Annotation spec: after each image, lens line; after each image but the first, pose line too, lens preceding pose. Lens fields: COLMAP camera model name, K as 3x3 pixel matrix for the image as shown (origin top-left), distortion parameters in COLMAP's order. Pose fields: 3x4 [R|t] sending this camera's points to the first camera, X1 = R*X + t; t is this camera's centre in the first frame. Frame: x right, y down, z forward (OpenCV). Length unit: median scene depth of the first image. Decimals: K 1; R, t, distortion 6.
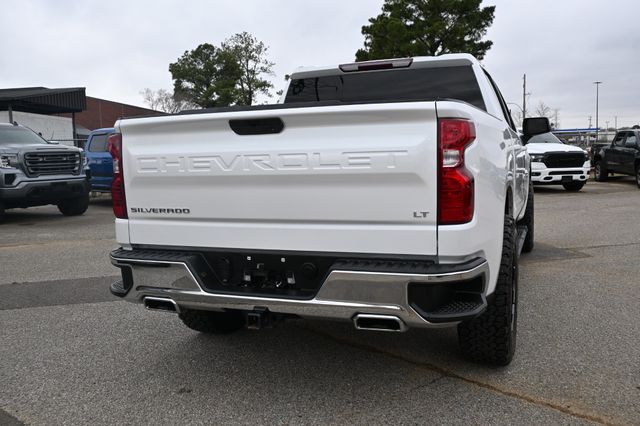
lens RADIAL K [[572.4, 0, 320.0], [0, 572.4, 213.0], [0, 0, 1]] dist [-0.017149, -0.004591]
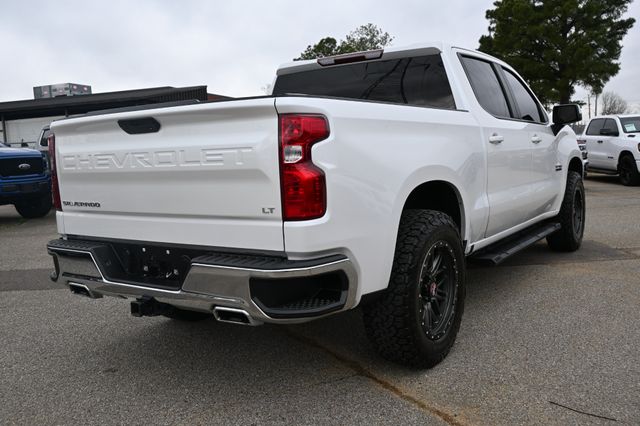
lens RADIAL K [[576.1, 0, 320.0], [0, 576.1, 213.0], [0, 0, 1]] dist [-0.009649, -0.017526]
pose [[0.975955, 0.011395, -0.217674, 0.415502], [-0.008633, 0.999870, 0.013638, -0.006362], [0.217801, -0.011431, 0.975926, 0.025427]]
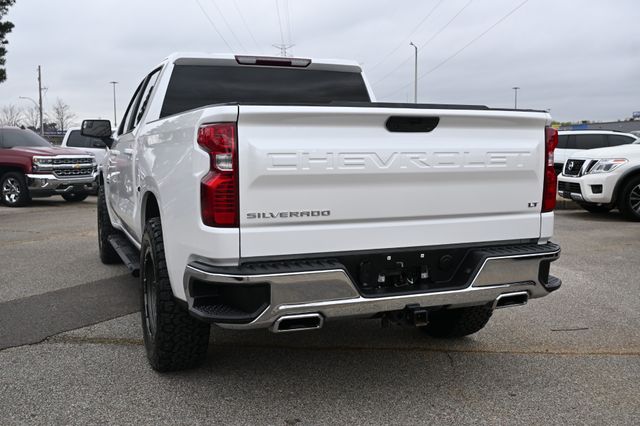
lens RADIAL K [[645.0, 0, 311.0], [0, 645.0, 214.5], [0, 0, 1]] dist [-0.009547, -0.008137]
pose [[0.732750, -0.043006, 0.679137, -0.937213], [0.052922, 0.998580, 0.006135, -0.008602], [-0.678437, 0.031445, 0.733986, 0.271240]]
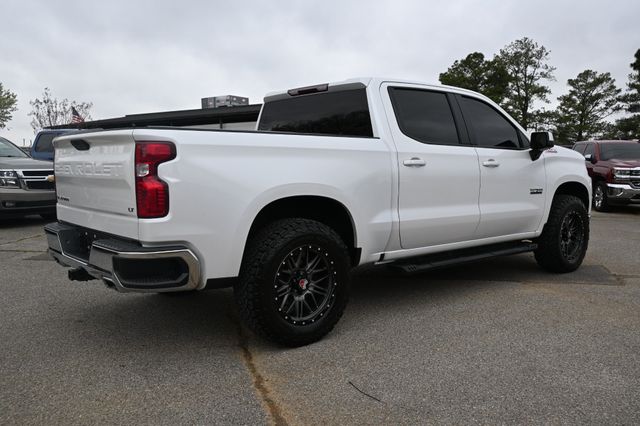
lens RADIAL K [[553.2, 0, 321.9], [0, 553.2, 213.5], [0, 0, 1]] dist [-0.016056, -0.007226]
pose [[0.886299, 0.068311, -0.458048, 1.033044], [-0.070592, 0.997431, 0.012161, -0.031980], [0.457703, 0.021557, 0.888844, 0.011857]]
